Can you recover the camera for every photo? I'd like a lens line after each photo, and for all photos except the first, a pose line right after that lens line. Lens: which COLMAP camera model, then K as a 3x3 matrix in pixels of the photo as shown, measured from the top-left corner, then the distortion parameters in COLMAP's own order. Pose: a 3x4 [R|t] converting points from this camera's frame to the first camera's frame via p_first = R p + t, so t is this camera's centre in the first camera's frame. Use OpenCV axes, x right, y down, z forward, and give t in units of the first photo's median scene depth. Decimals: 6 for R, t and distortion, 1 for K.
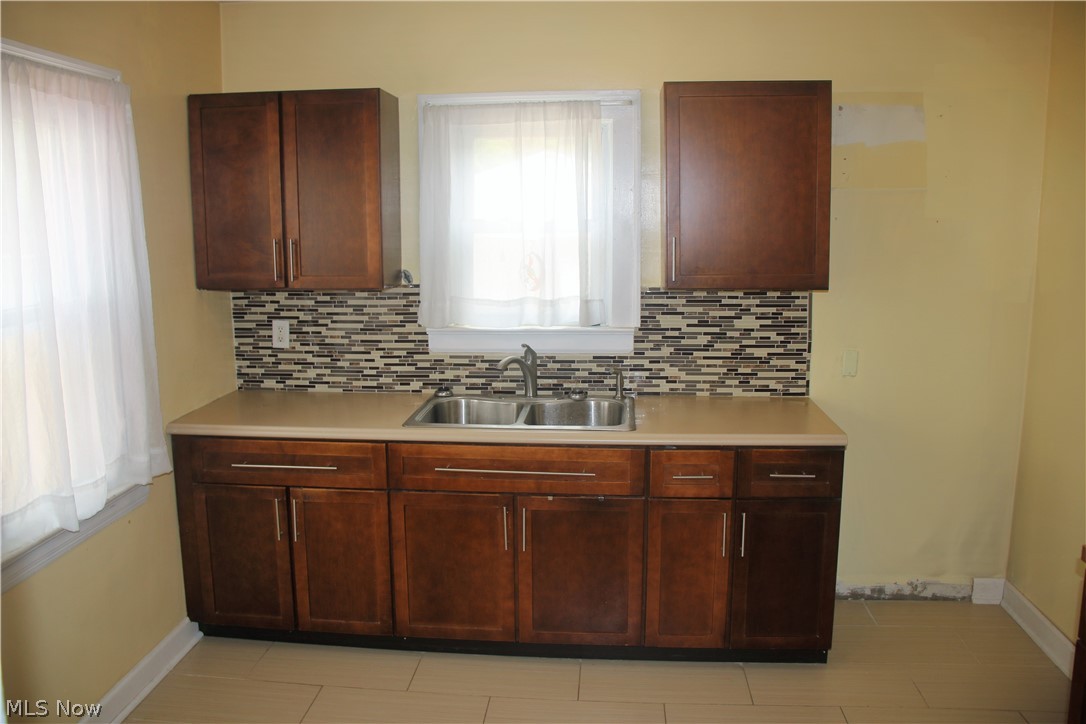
lens RADIAL K [[893.2, 0, 536.9], [0, 893.2, 355.8], [0, 0, 1]] dist [-0.169953, 0.157200]
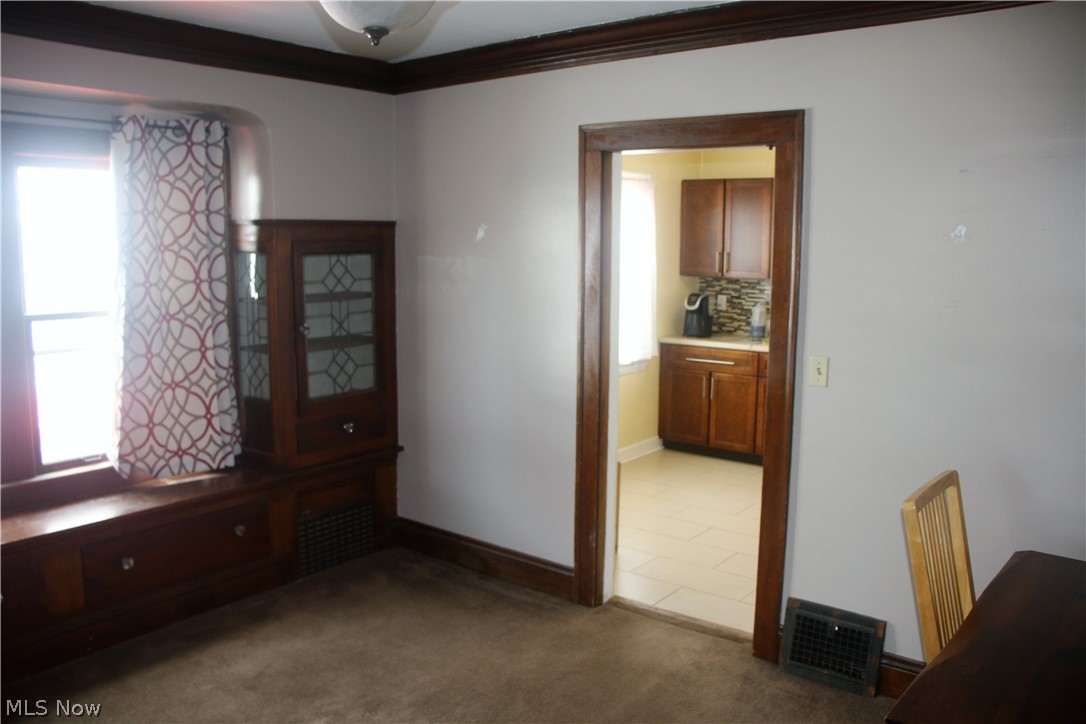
lens RADIAL K [[893.2, 0, 536.9], [0, 893.2, 355.8], [0, 0, 1]] dist [-0.169953, 0.157200]
pose [[0.837420, 0.082564, -0.540288, 0.457141], [-0.099448, 0.995041, -0.002083, 0.146081], [0.537437, 0.055475, 0.841478, -0.892736]]
